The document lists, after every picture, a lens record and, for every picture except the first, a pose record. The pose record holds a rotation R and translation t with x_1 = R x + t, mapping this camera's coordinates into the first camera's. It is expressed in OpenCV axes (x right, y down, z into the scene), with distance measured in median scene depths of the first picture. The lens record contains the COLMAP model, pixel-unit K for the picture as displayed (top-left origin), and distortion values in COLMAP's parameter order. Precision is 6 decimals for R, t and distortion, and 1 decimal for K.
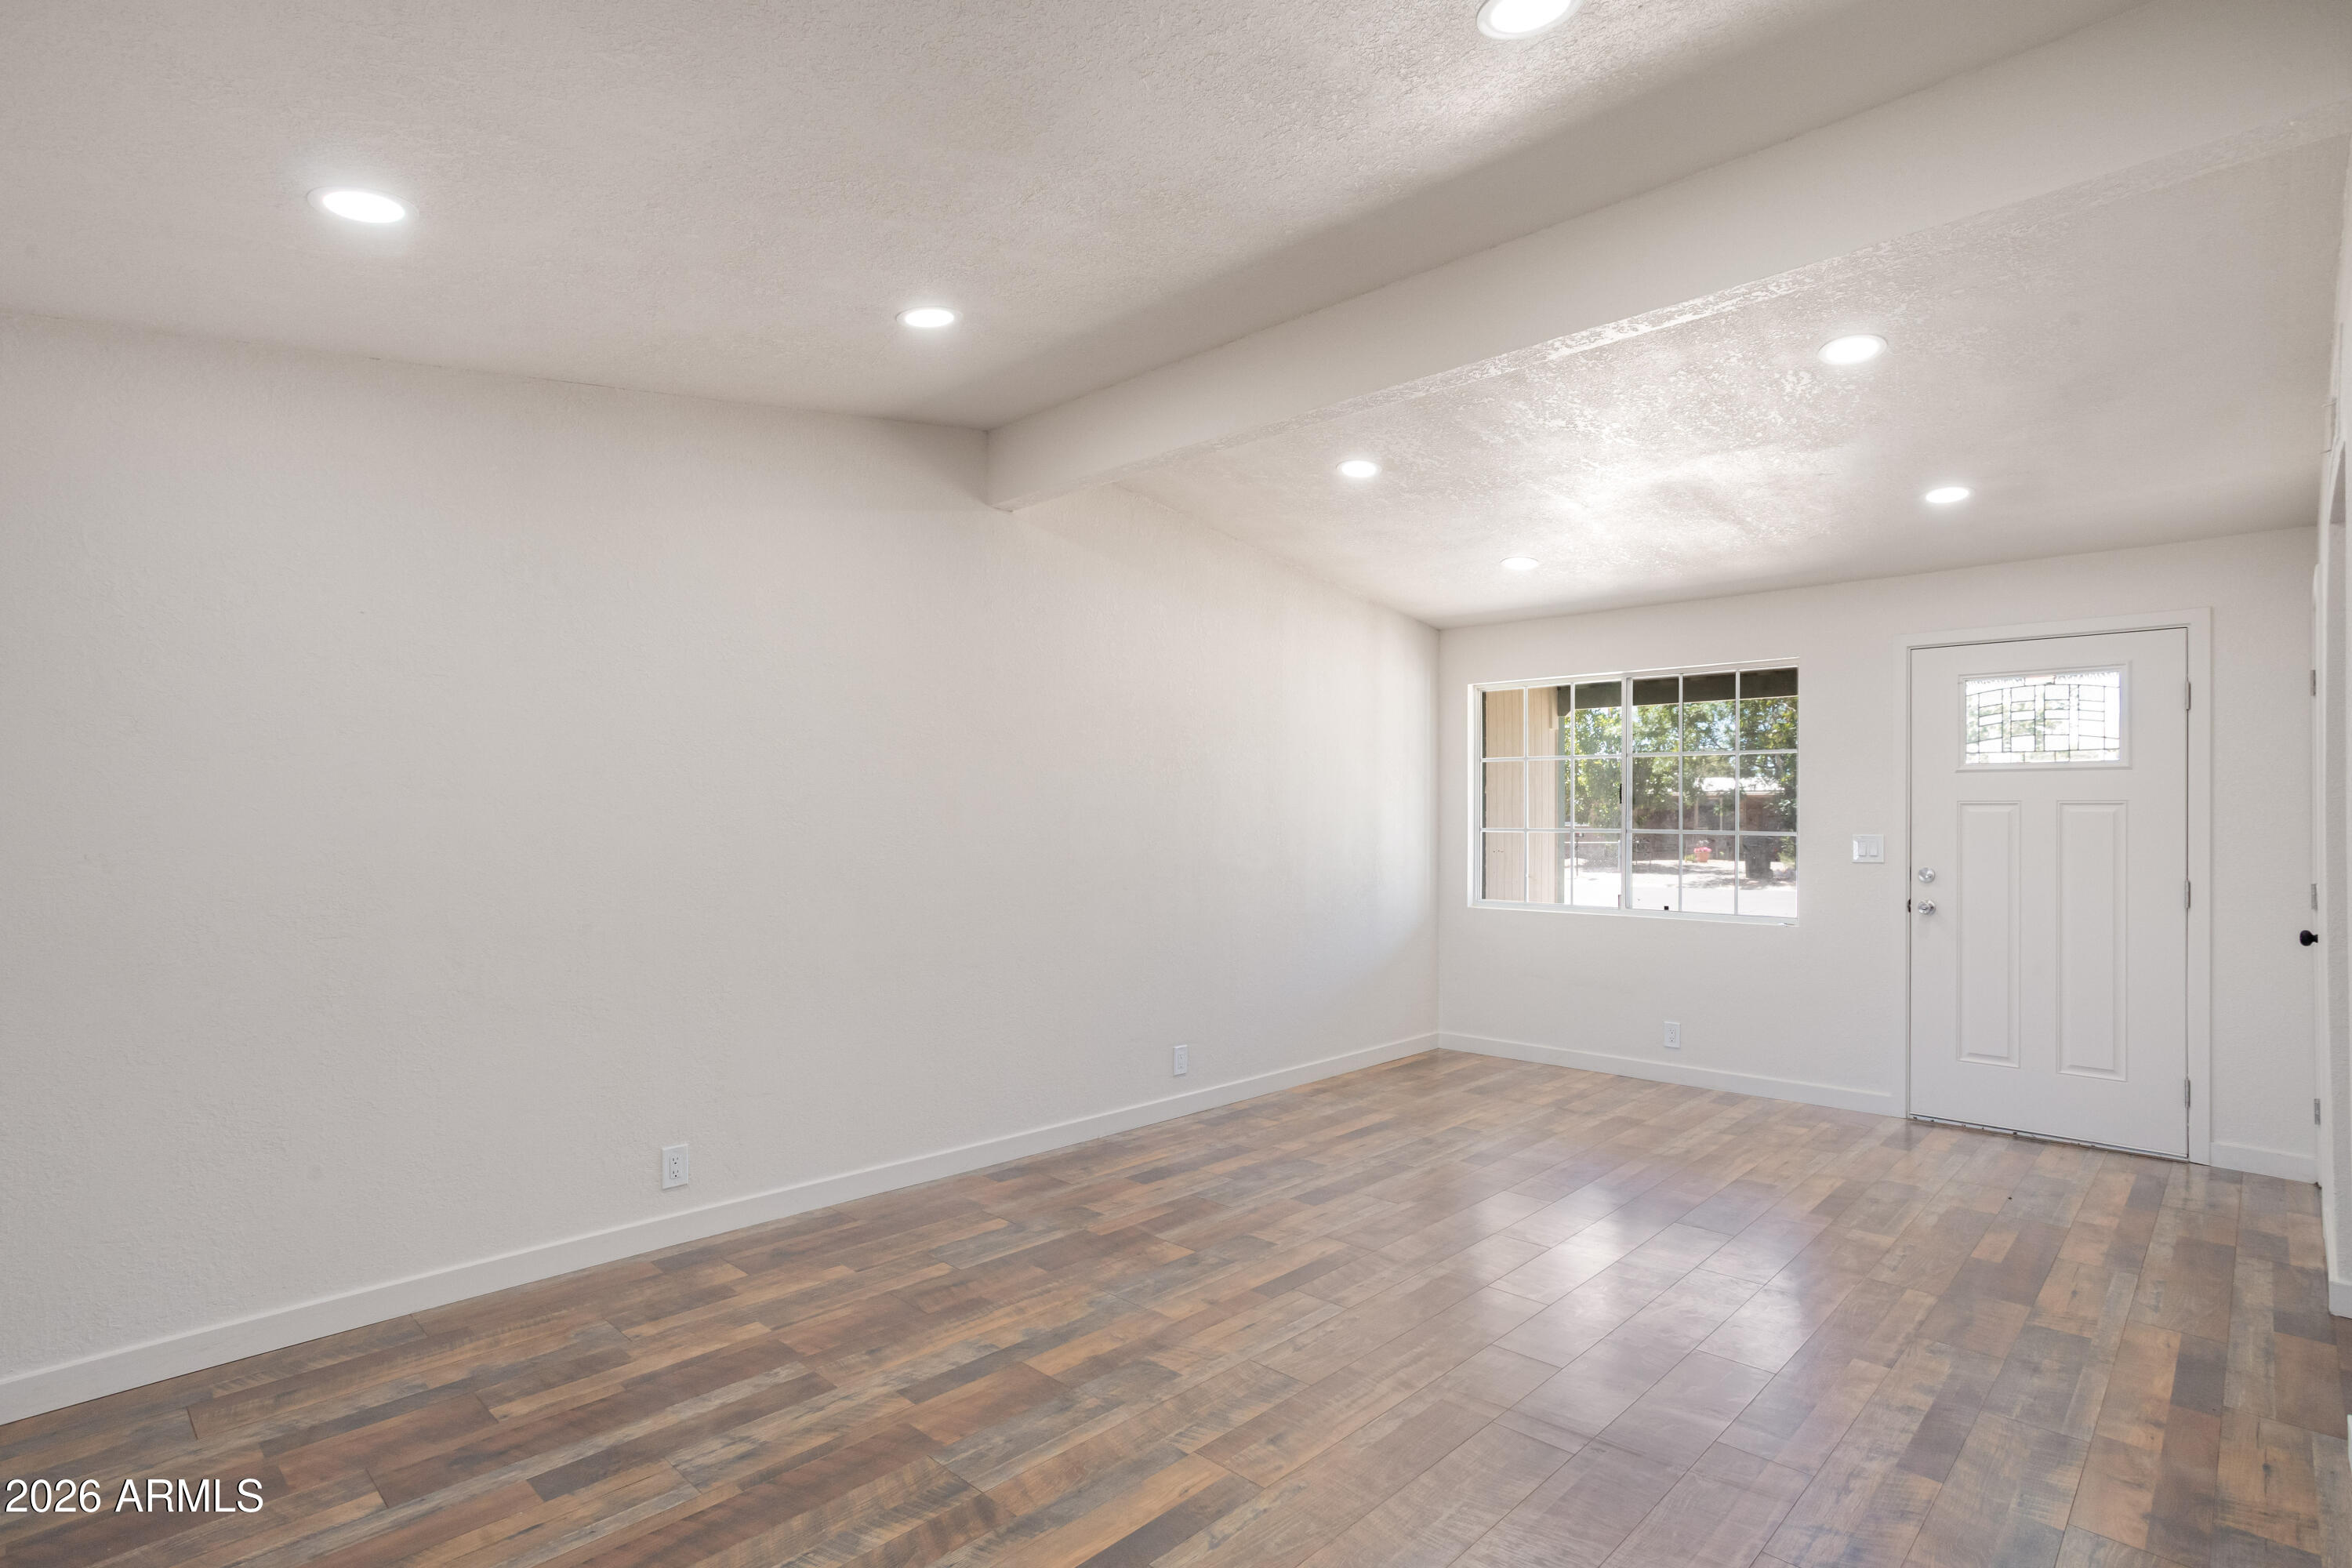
lens RADIAL K [[1163.0, 0, 1185.2], [0, 1163.0, 797.7], [0, 0, 1]] dist [-0.024952, 0.011274]
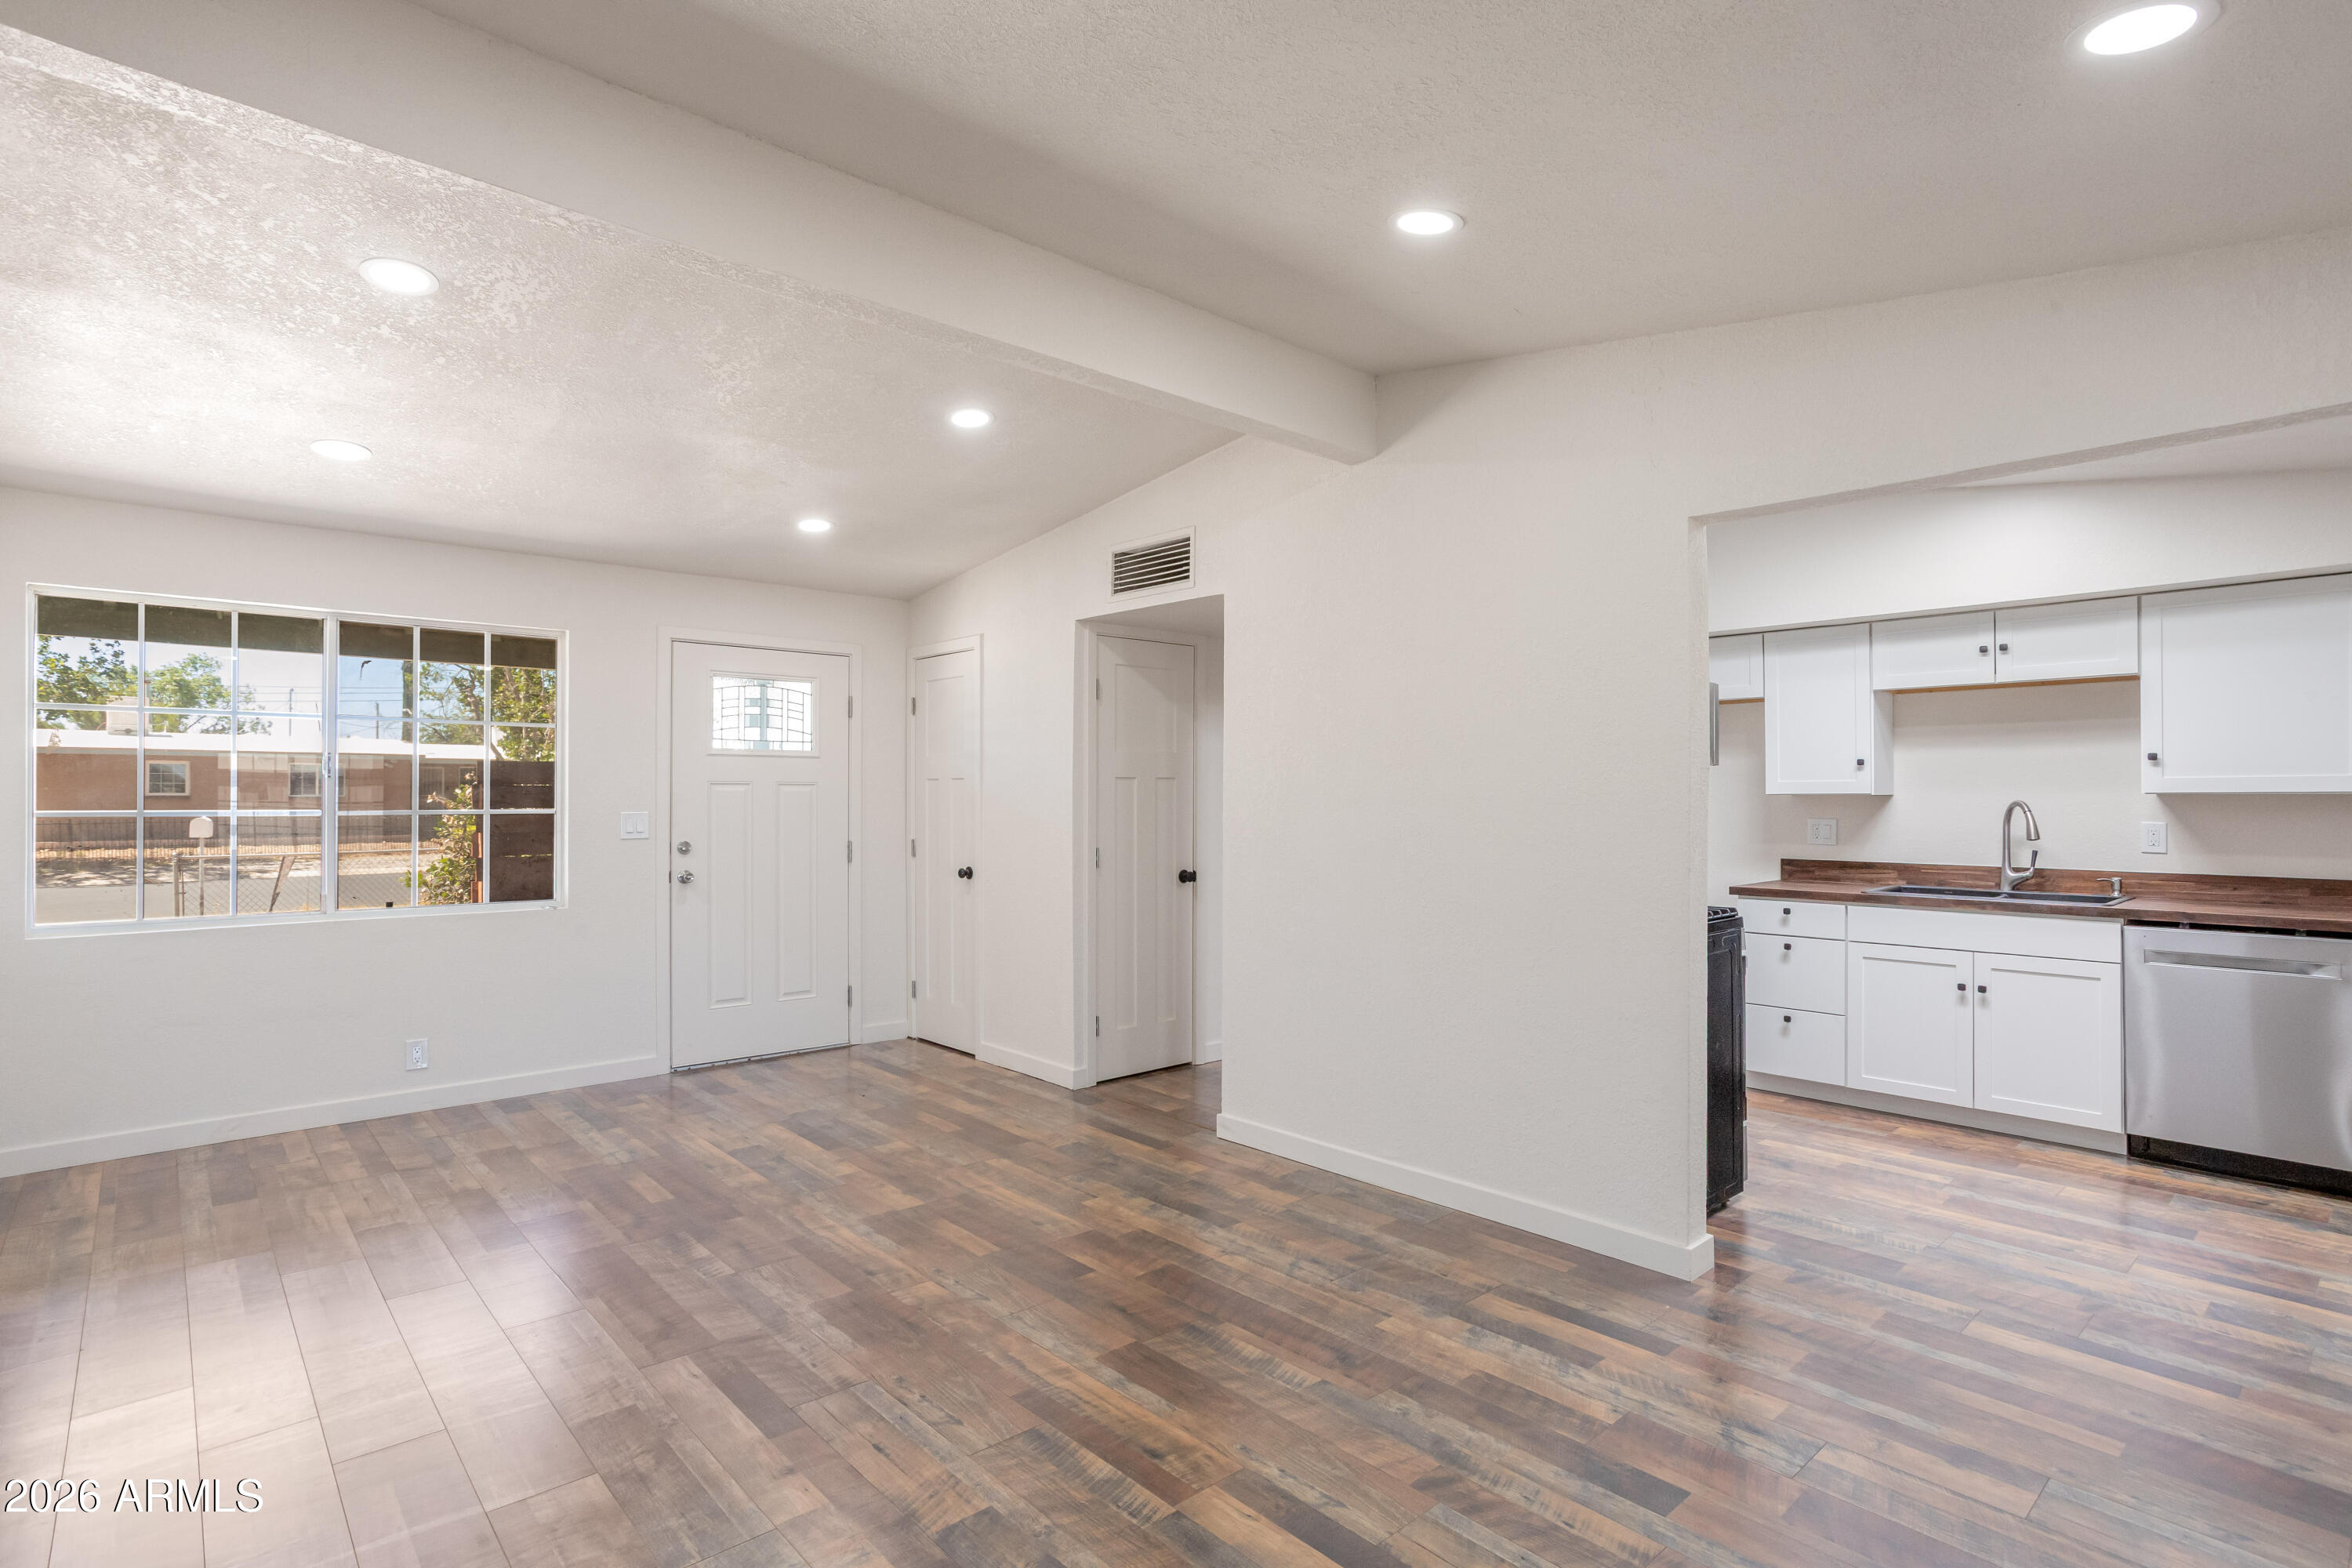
lens RADIAL K [[1163.0, 0, 1175.7], [0, 1163.0, 782.7], [0, 0, 1]] dist [-0.024952, 0.011274]
pose [[0.077982, 0.009520, 0.996909, -0.538157], [-0.019233, 0.999783, -0.008043, 0.006471], [-0.996769, -0.018547, 0.078149, 0.565770]]
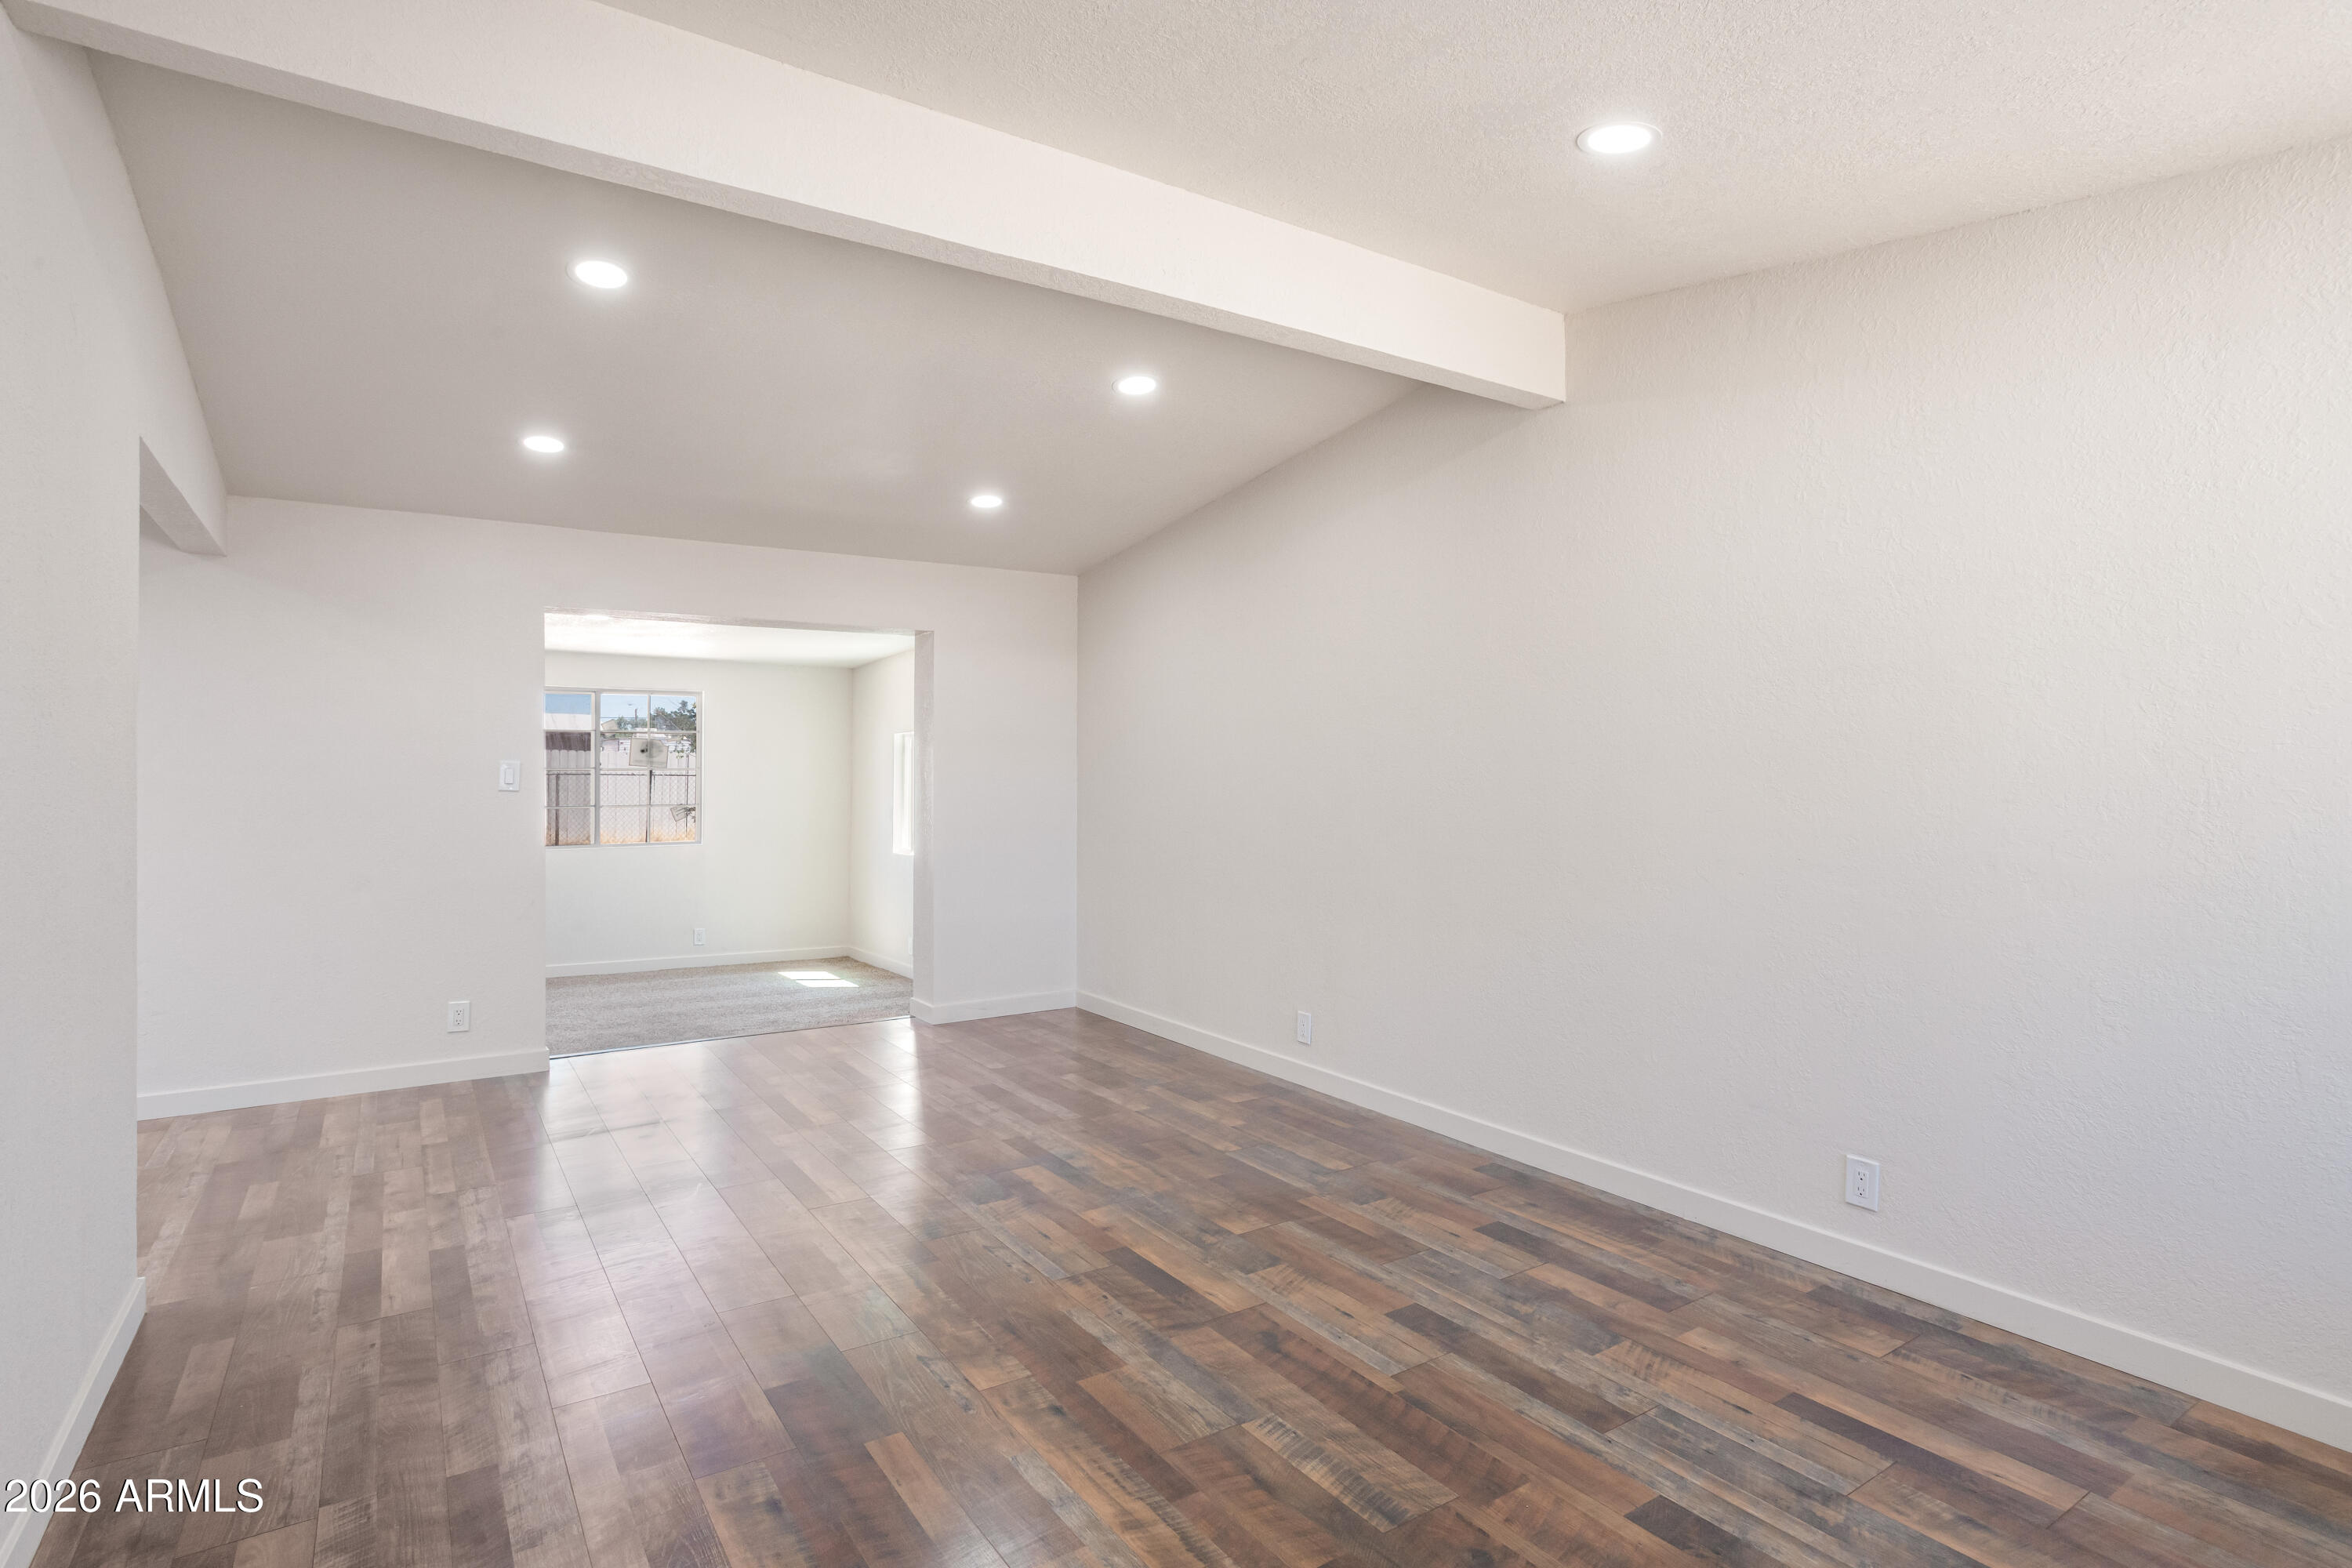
lens RADIAL K [[1190.4, 0, 1159.5], [0, 1190.4, 777.4], [0, 0, 1]] dist [-0.029864, 0.008498]
pose [[-0.231598, 0.001557, -0.972810, 0.834922], [0.016688, 0.999858, -0.002372, 0.025860], [0.972669, -0.016784, -0.231591, 1.033764]]
